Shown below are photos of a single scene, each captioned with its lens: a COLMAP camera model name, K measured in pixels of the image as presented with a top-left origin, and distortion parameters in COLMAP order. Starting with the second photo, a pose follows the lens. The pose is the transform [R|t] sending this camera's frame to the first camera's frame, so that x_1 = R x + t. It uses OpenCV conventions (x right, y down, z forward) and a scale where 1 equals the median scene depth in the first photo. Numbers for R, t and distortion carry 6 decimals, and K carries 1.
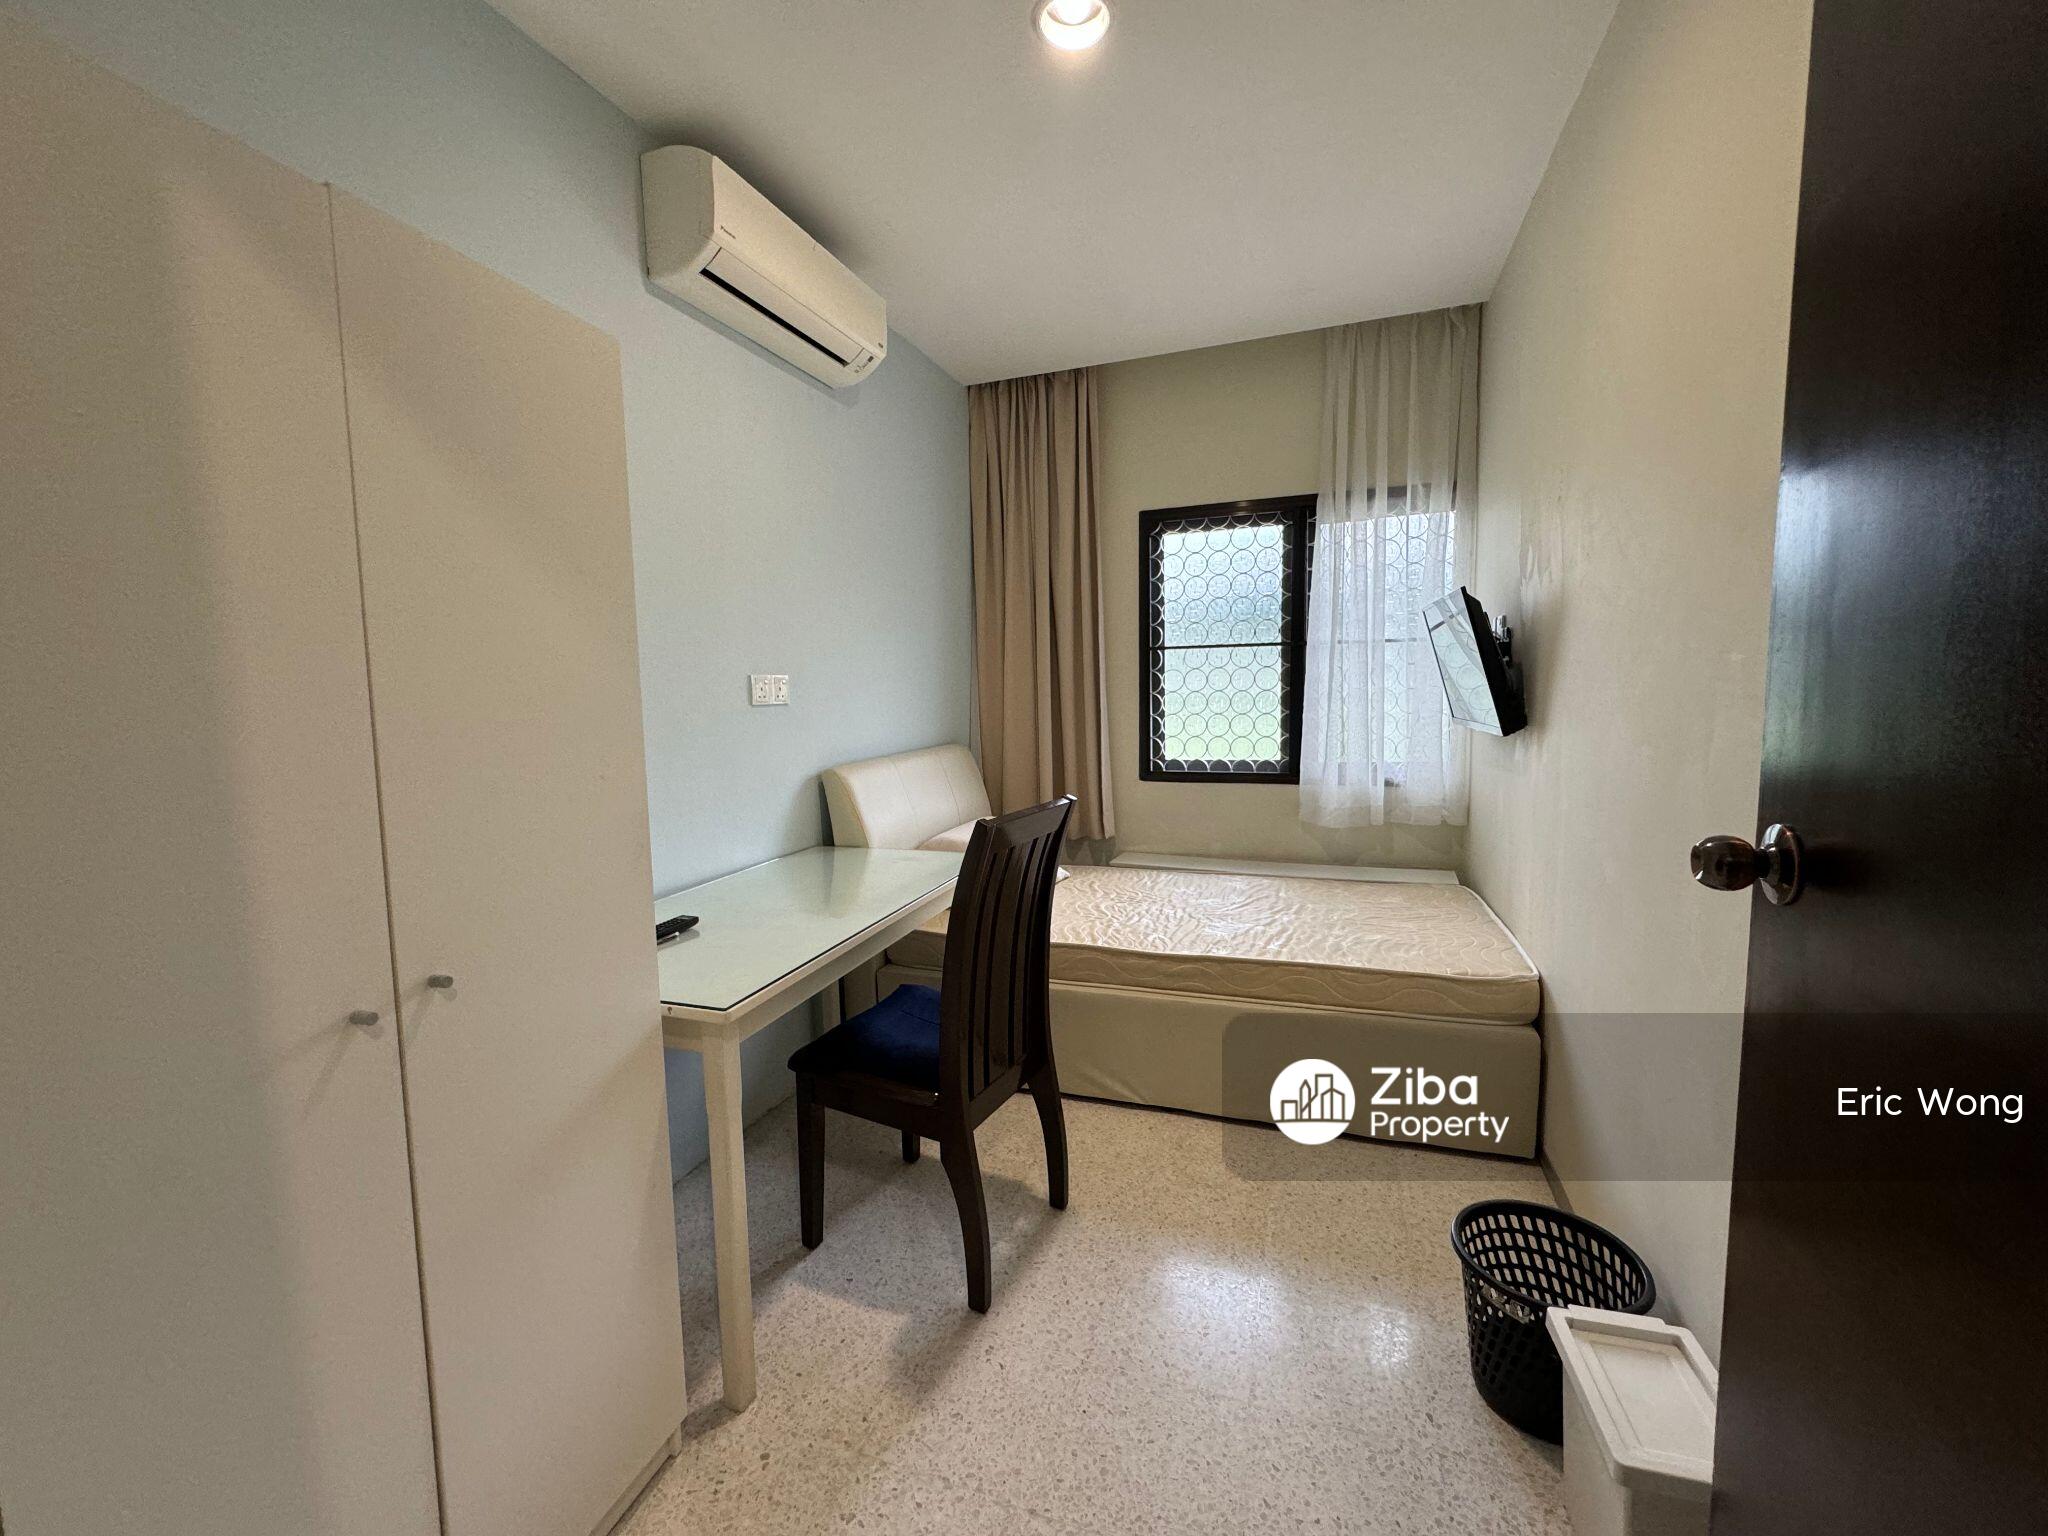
lens RADIAL K [[817.5, 0, 1024.9], [0, 817.5, 761.6], [0, 0, 1]] dist [0.001342, 0.000556]
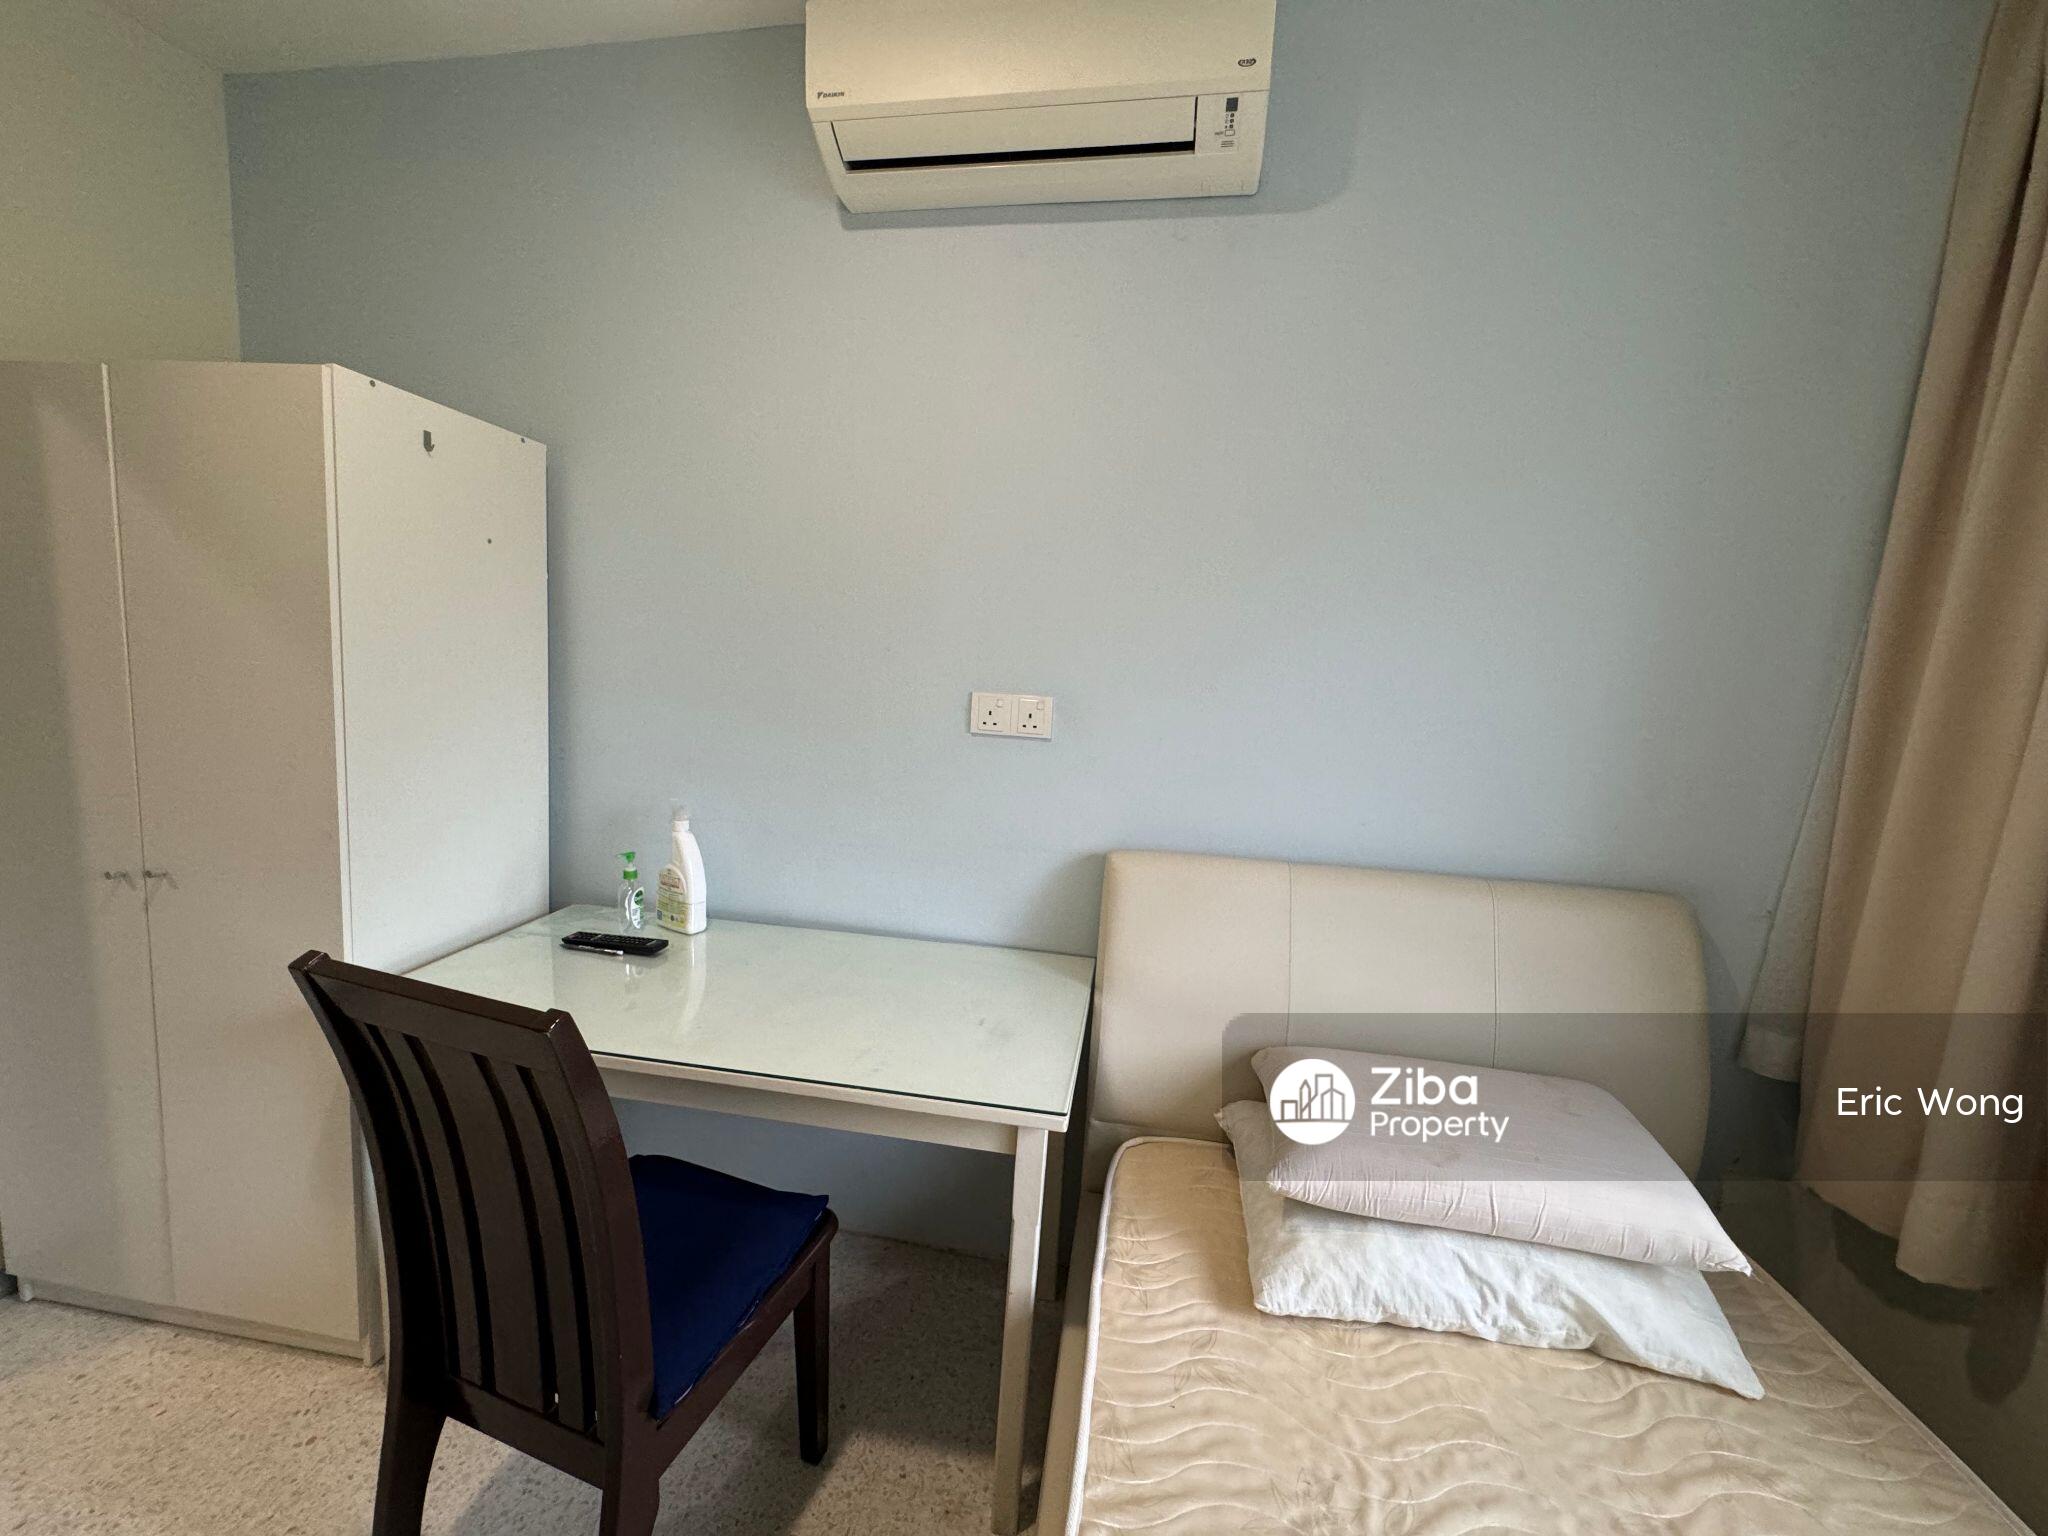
lens RADIAL K [[817.5, 0, 1023.4], [0, 817.5, 763.7], [0, 0, 1]] dist [0.001342, 0.000556]
pose [[0.160624, 0.158497, -0.974207, 0.393969], [-0.150328, 0.979436, 0.134562, -0.145043], [0.975501, 0.124836, 0.181147, 0.901944]]
